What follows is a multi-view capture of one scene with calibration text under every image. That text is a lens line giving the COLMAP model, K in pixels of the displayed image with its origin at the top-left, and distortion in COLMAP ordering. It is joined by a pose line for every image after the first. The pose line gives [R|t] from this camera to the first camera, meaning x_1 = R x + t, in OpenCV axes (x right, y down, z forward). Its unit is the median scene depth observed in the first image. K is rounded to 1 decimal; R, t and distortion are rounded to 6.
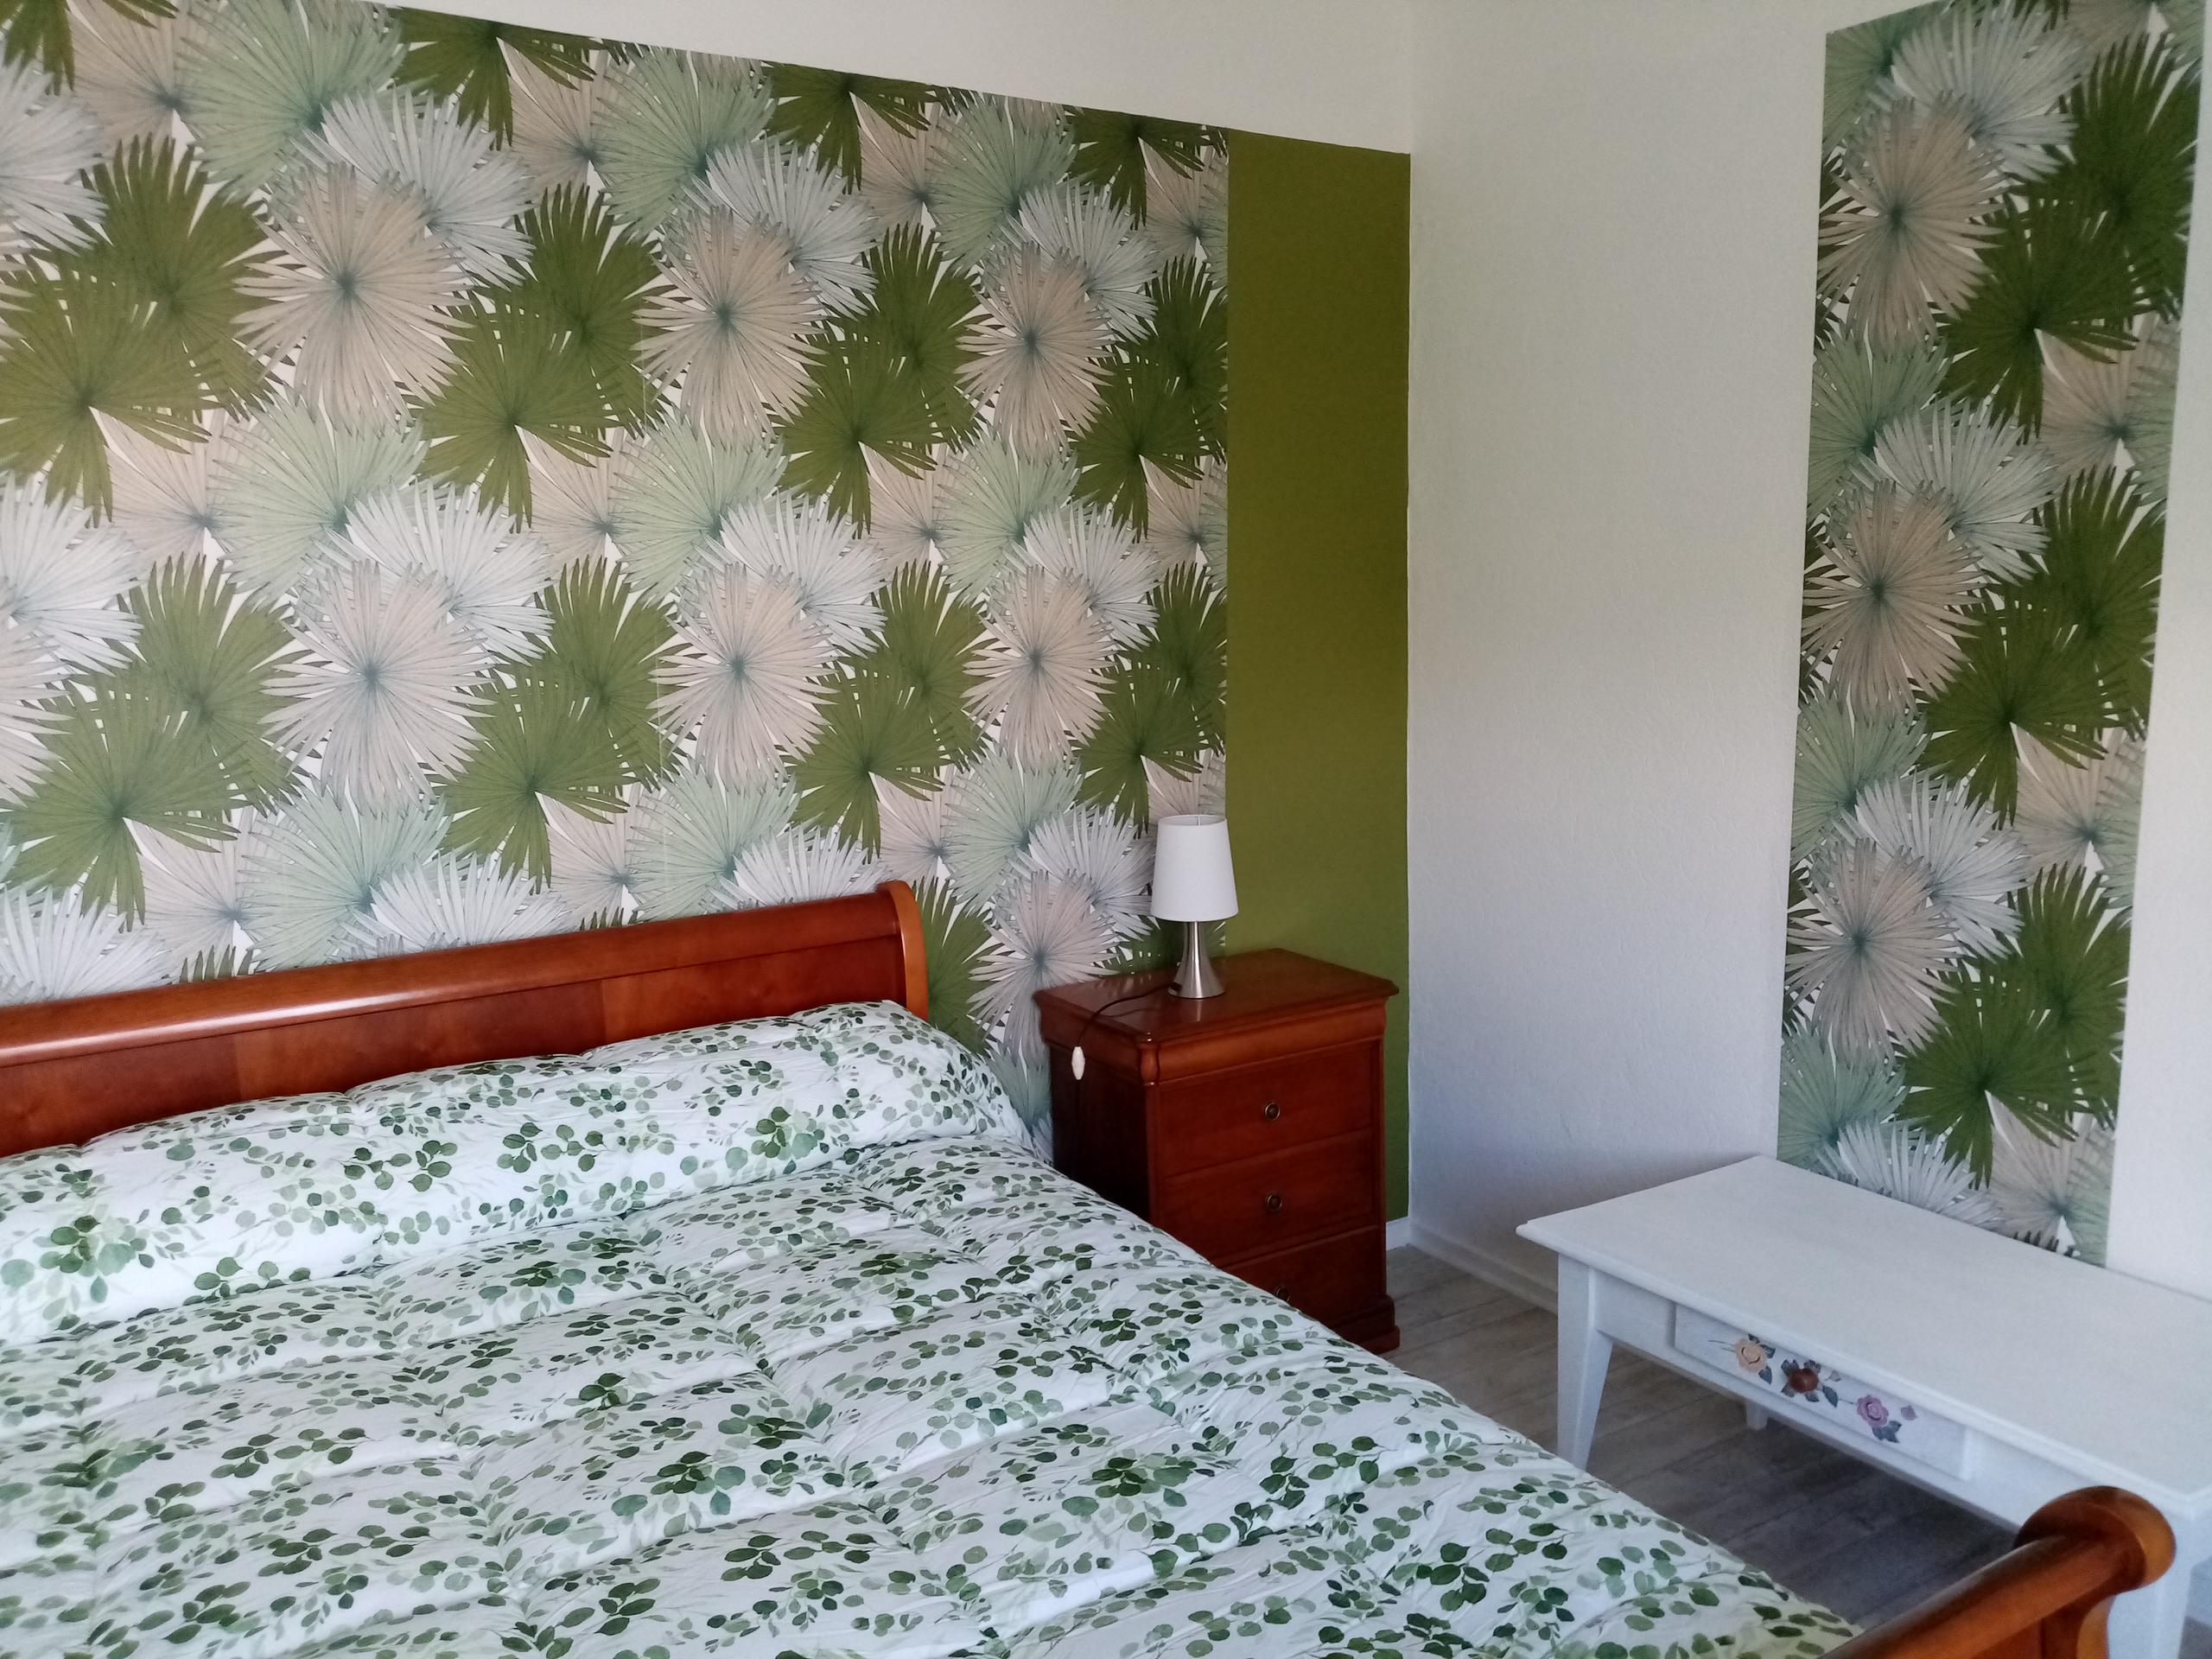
lens RADIAL K [[1754.2, 0, 1166.7], [0, 1754.2, 784.7], [0, 0, 1]] dist [0.037503, -0.031346]
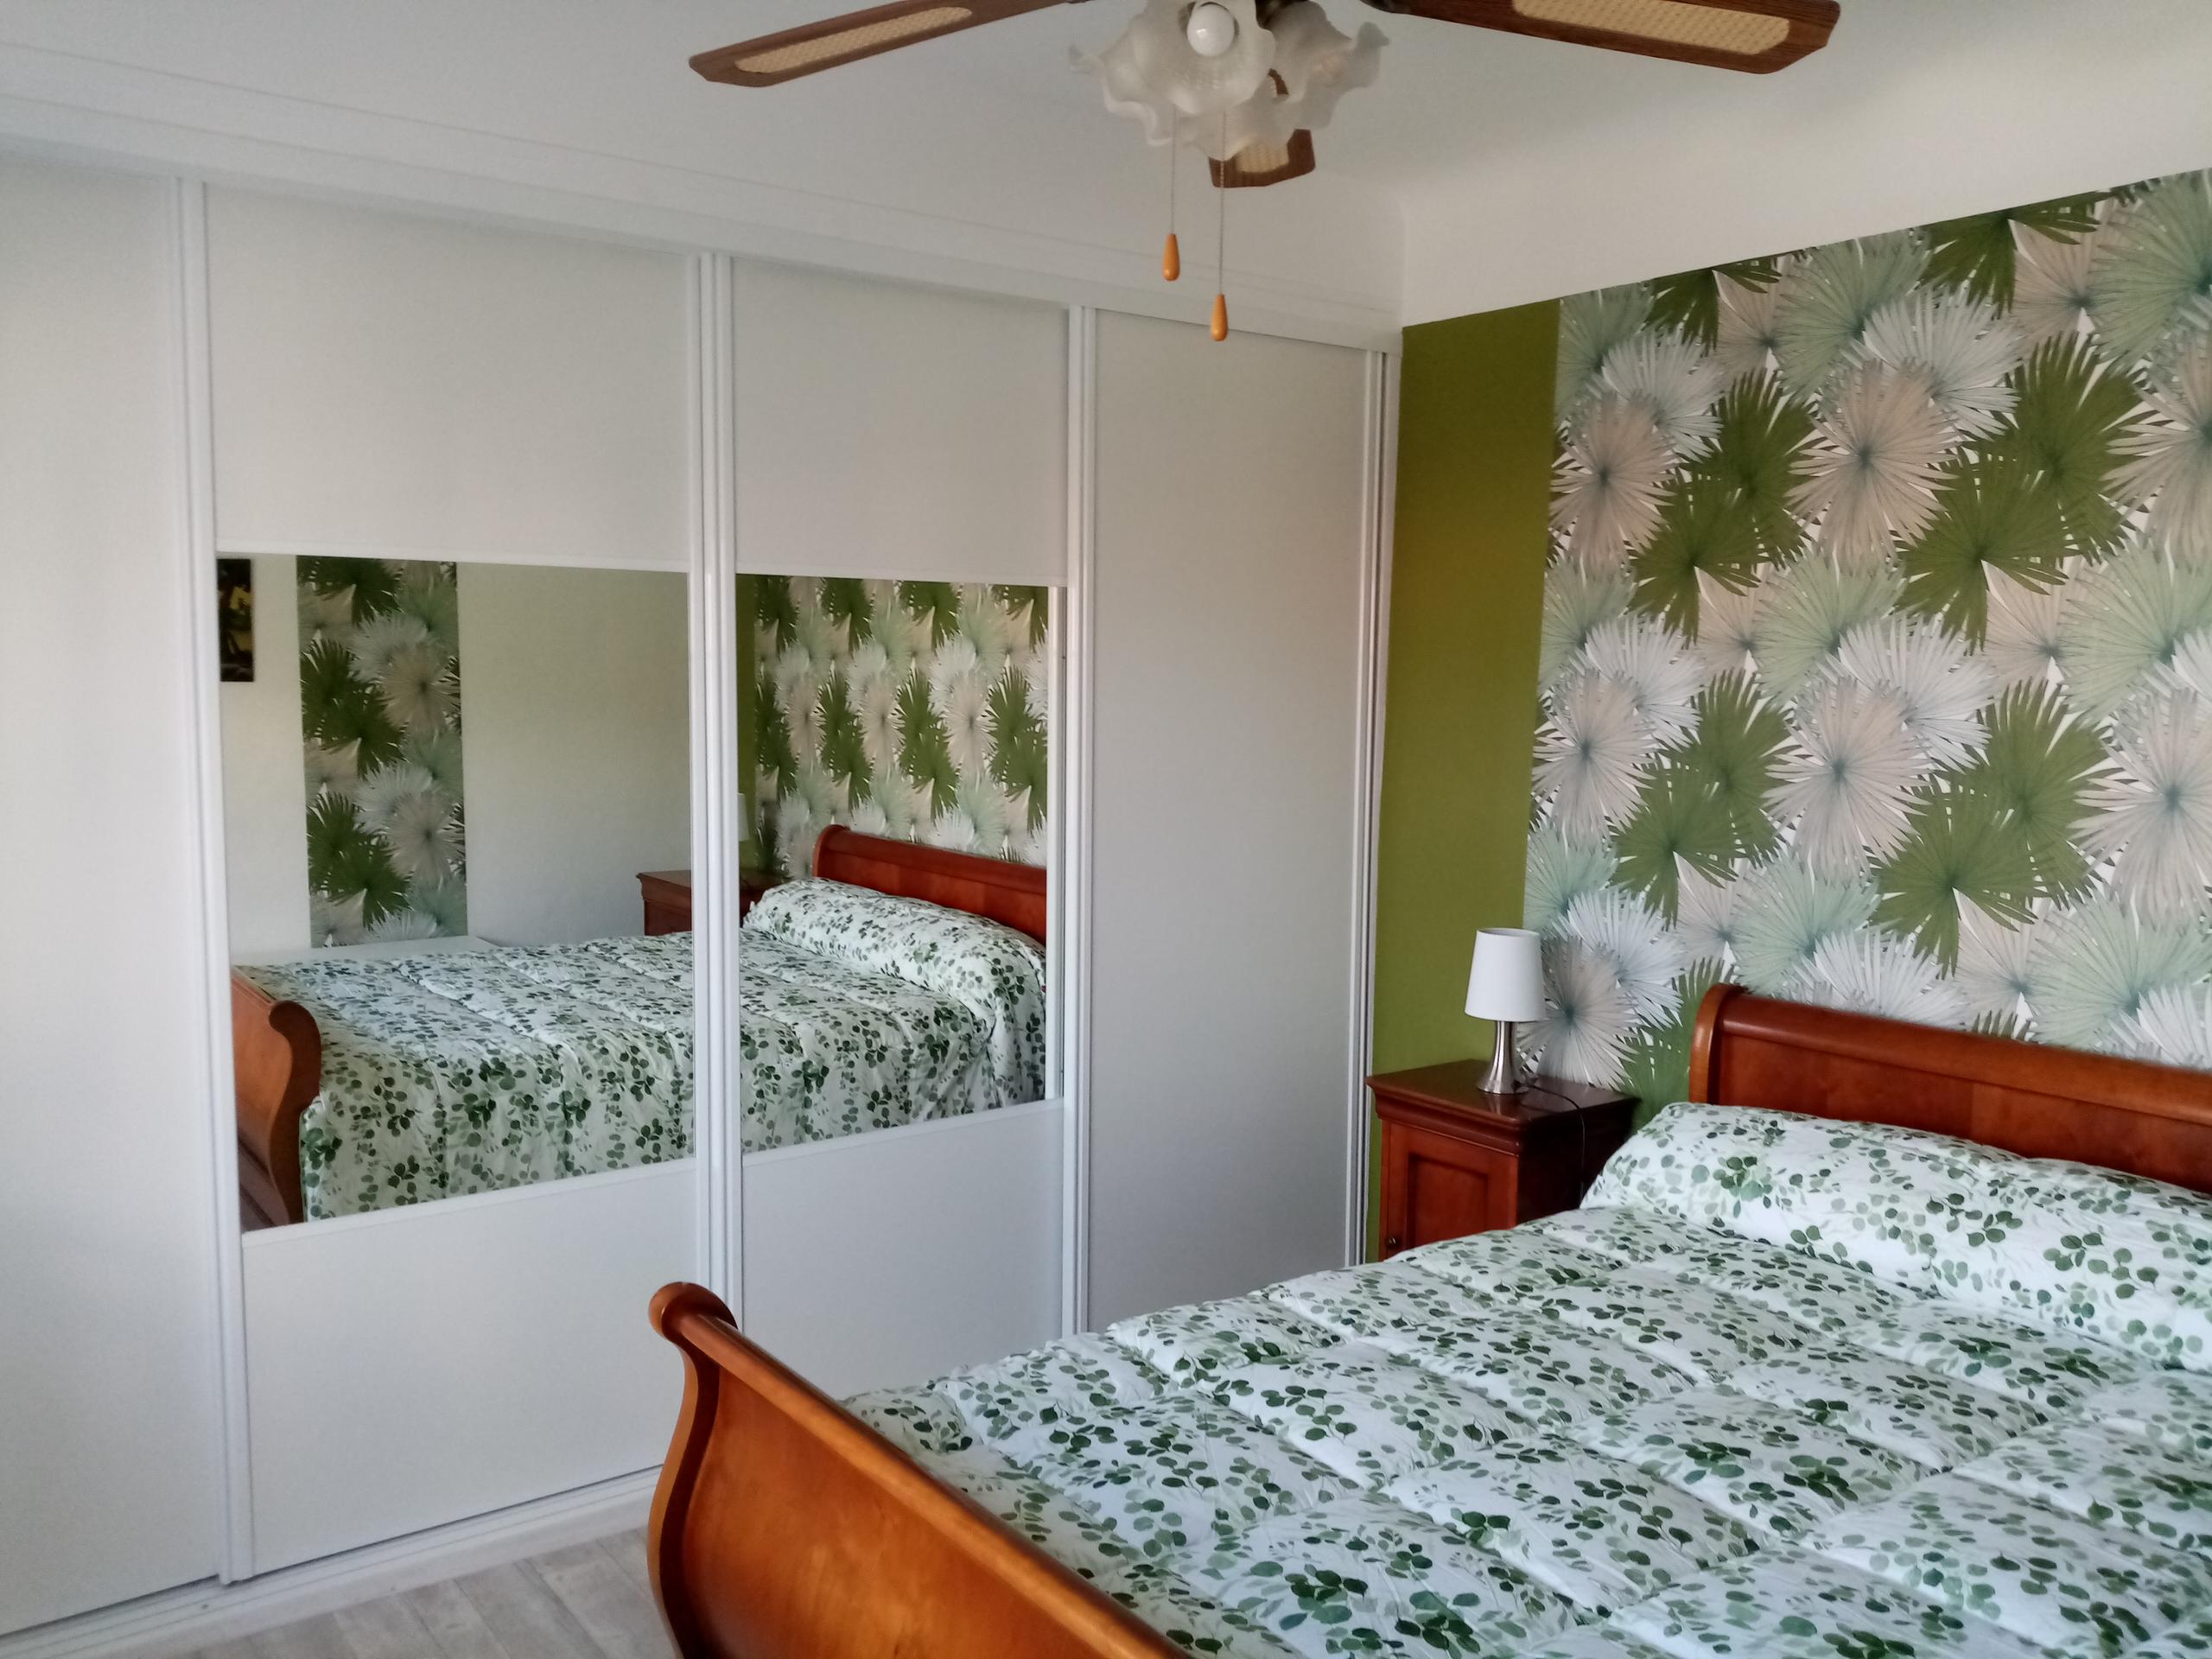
lens RADIAL K [[1757.1, 0, 1105.1], [0, 1757.1, 828.7], [0, 0, 1]] dist [-0.091406, 0.048230]
pose [[0.053576, 0.097349, -0.993807, 0.685870], [-0.151892, 0.984450, 0.088244, -0.047282], [0.986944, 0.146223, 0.067529, 0.400906]]
